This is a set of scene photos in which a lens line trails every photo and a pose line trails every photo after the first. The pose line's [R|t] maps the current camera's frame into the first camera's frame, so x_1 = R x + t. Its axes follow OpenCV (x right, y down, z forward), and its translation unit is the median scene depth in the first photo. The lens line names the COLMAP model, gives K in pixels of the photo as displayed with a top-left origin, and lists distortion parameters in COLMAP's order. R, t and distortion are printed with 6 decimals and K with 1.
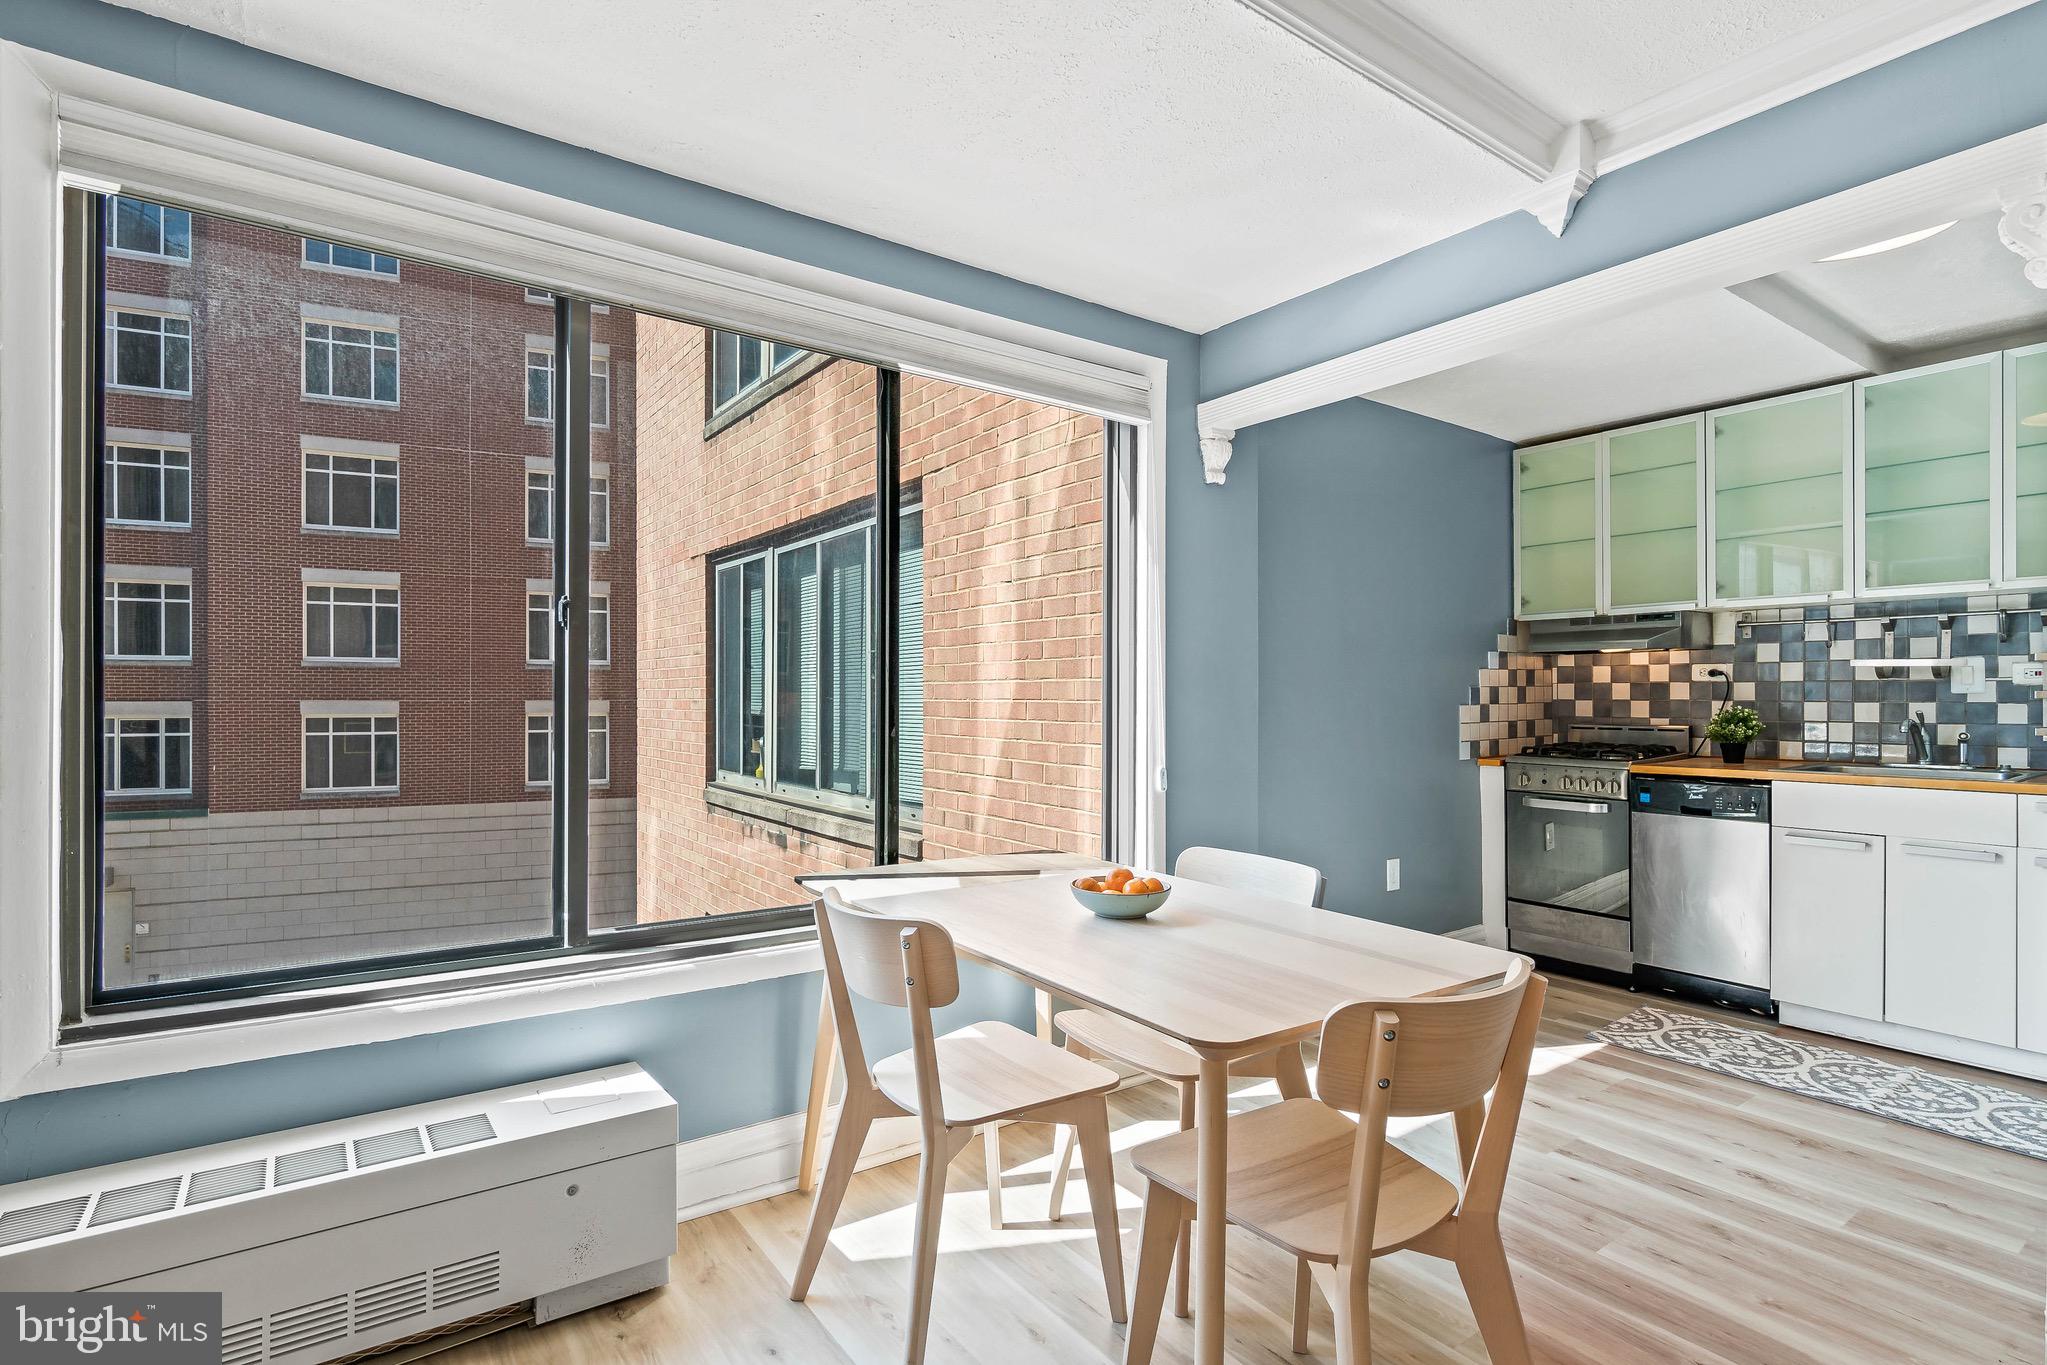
lens RADIAL K [[997.4, 0, 1020.3], [0, 997.4, 701.0], [0, 0, 1]] dist [-0.000834, 0.001563]
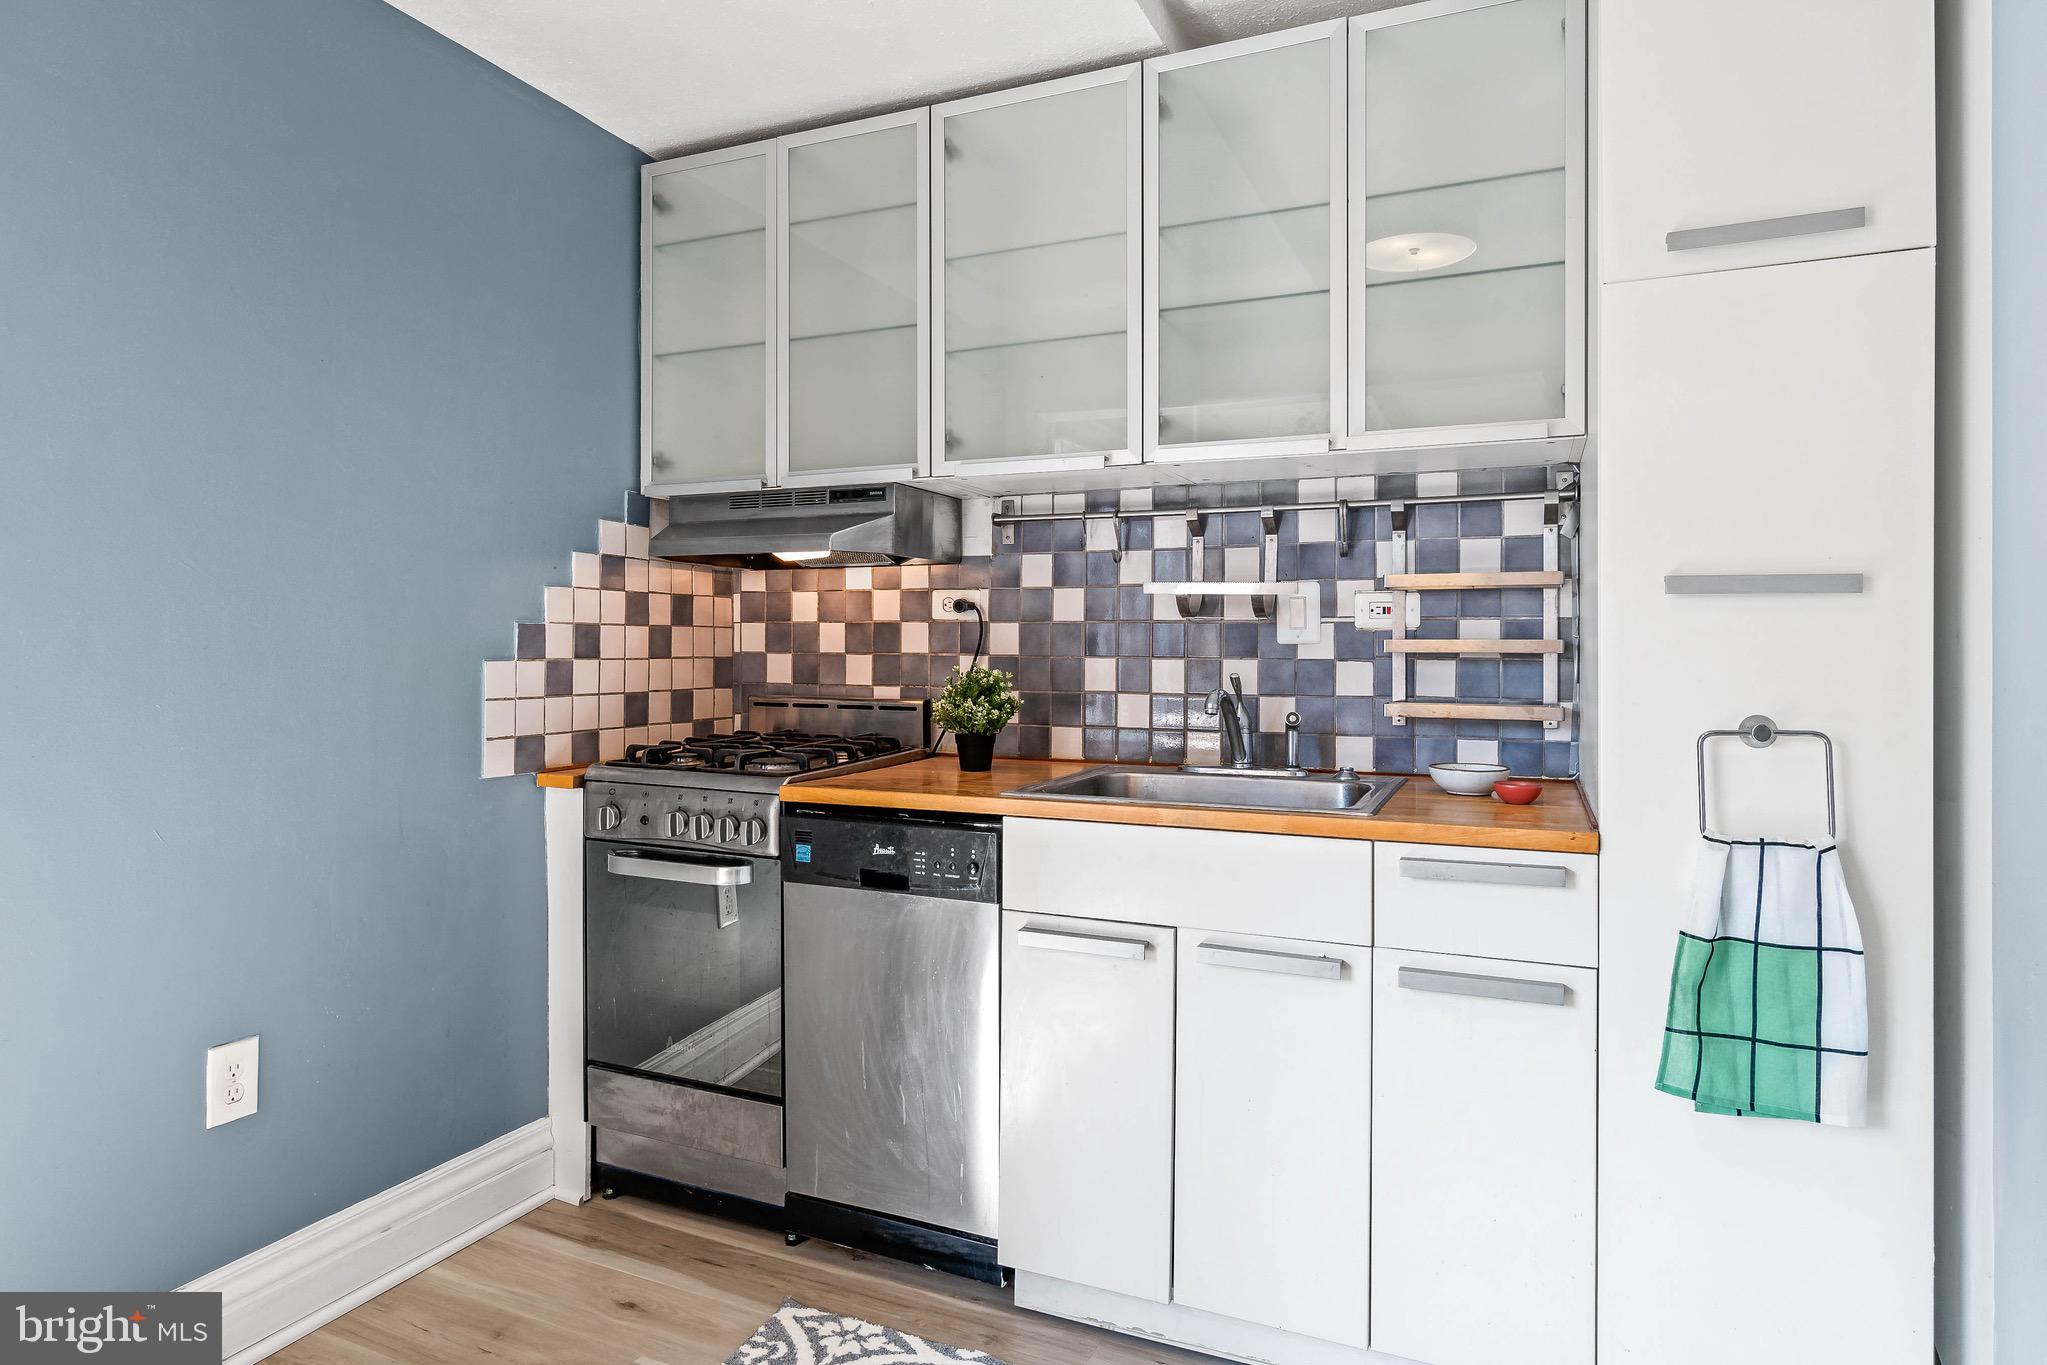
lens RADIAL K [[1160.4, 0, 1022.3], [0, 1160.4, 643.6], [0, 0, 1]] dist [0.002664, -0.002898]
pose [[0.862530, 0.012609, 0.505849, 0.419454], [-0.006066, 0.999875, -0.014580, 0.002767], [-0.505970, 0.009507, 0.862499, 0.445794]]
